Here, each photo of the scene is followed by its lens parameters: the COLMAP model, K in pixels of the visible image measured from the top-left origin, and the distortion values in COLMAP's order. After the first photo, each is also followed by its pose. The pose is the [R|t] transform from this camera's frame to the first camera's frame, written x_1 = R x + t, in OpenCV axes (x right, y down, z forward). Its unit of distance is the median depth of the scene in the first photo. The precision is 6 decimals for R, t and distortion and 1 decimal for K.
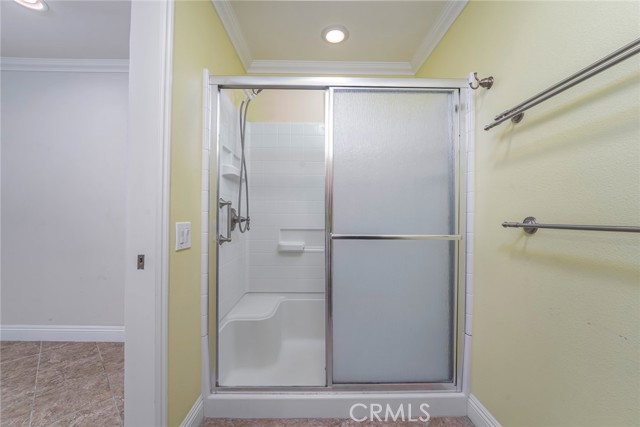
lens RADIAL K [[260.5, 0, 320.6], [0, 260.5, 215.1], [0, 0, 1]] dist [-0.013065, 0.000975]
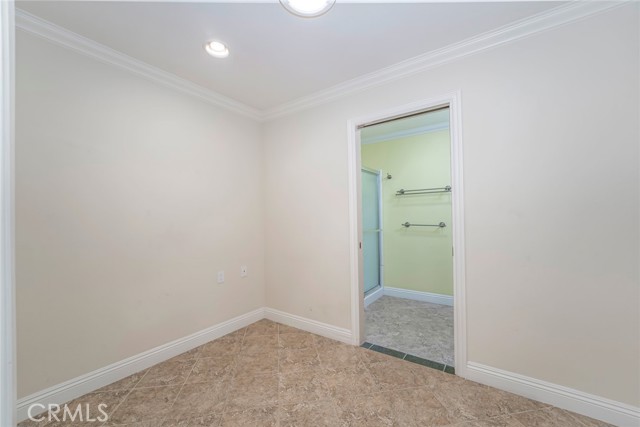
lens RADIAL K [[260.5, 0, 320.6], [0, 260.5, 215.1], [0, 0, 1]] dist [-0.013065, 0.000975]
pose [[0.592393, -0.007590, 0.805614, -1.767859], [0.019792, 0.999791, -0.005134, -0.061938], [-0.805406, 0.018986, 0.592419, -0.095129]]
